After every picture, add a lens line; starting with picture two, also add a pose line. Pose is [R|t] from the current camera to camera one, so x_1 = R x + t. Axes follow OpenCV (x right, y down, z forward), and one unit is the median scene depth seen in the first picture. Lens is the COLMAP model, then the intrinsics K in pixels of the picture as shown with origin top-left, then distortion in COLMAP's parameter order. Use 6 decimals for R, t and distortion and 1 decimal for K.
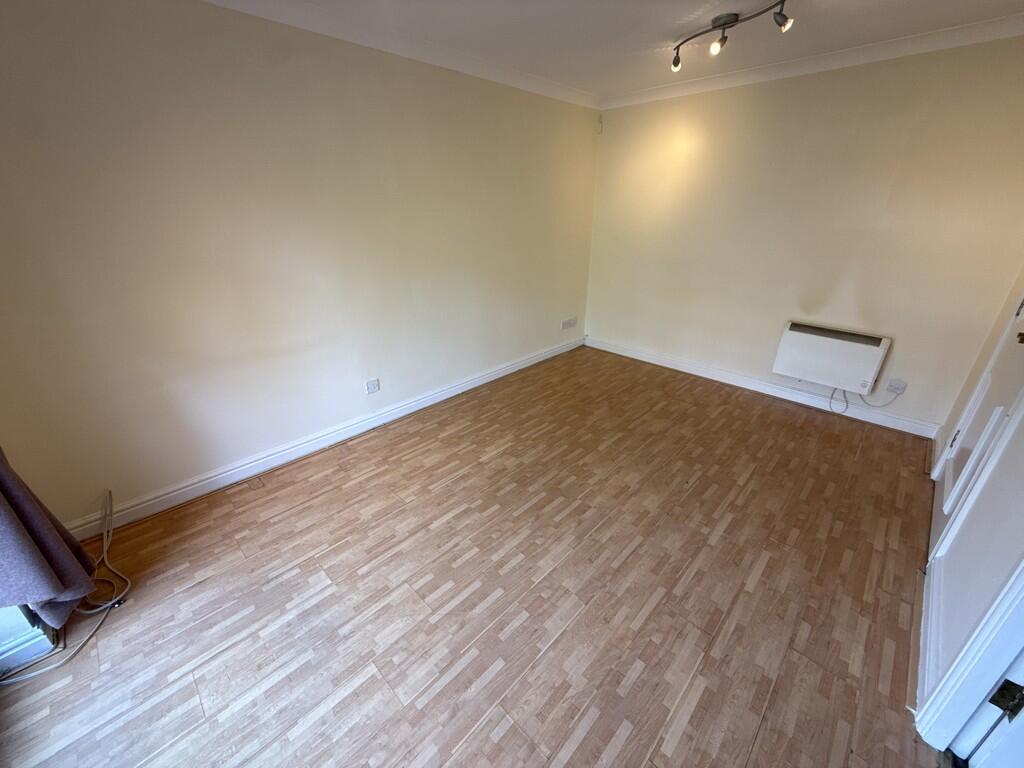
lens RADIAL K [[407.9, 0, 516.5], [0, 407.9, 385.3], [0, 0, 1]] dist [0.000487, 0.000533]
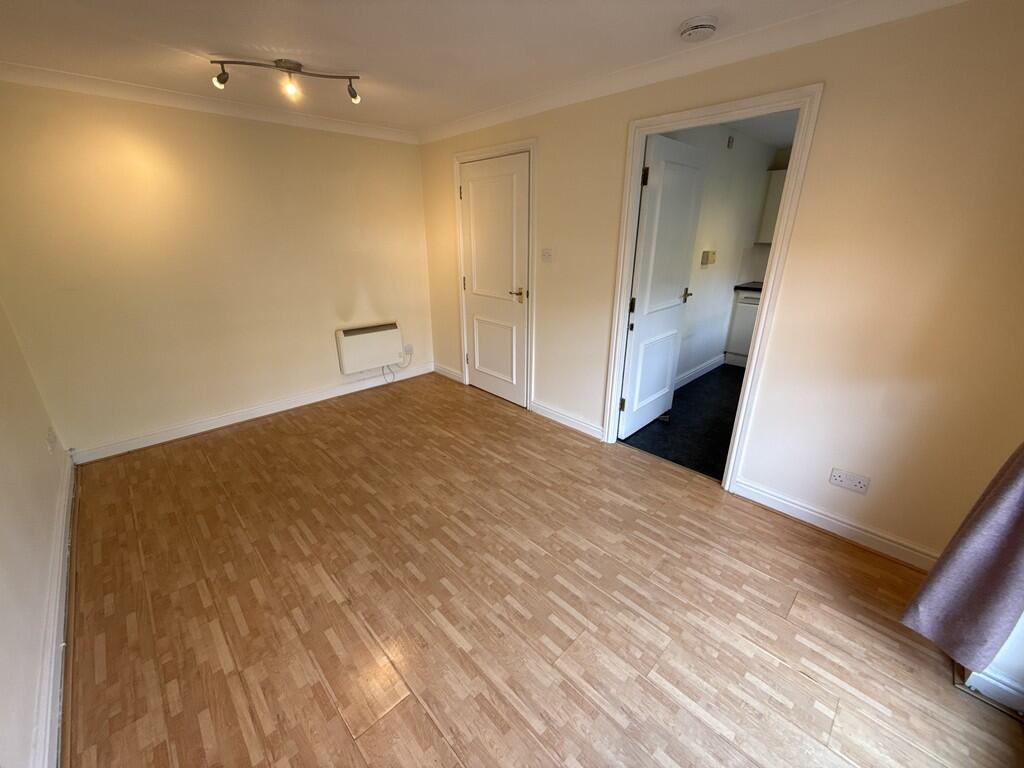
lens RADIAL K [[407.9, 0, 514.4], [0, 407.9, 382.1], [0, 0, 1]] dist [0.000487, 0.000533]
pose [[0.028247, -0.345997, 0.937810, -0.779585], [0.407217, 0.860788, 0.305315, -0.291675], [-0.912894, 0.373268, 0.165211, 0.630545]]
